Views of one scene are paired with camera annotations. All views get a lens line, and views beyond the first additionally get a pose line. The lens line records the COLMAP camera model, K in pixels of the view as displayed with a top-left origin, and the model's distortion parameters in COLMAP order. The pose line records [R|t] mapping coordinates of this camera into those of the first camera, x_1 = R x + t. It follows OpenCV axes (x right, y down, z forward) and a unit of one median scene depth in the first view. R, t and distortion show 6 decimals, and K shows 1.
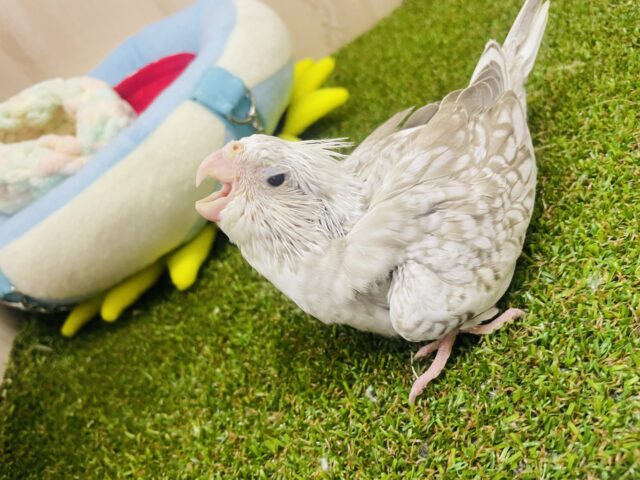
lens RADIAL K [[502.4, 0, 318.2], [0, 502.4, 242.2], [0, 0, 1]] dist [0.058548, -0.109020]
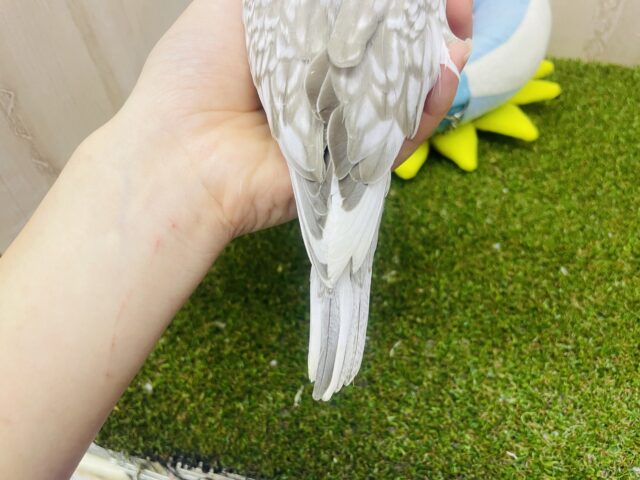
lens RADIAL K [[502.4, 0, 317.6], [0, 502.4, 235.1], [0, 0, 1]] dist [0.058548, -0.109020]
pose [[0.713459, 0.700324, -0.022860, -0.193707], [-0.645016, 0.669159, 0.369026, -0.402430], [0.273735, -0.248540, 0.929138, -0.484231]]
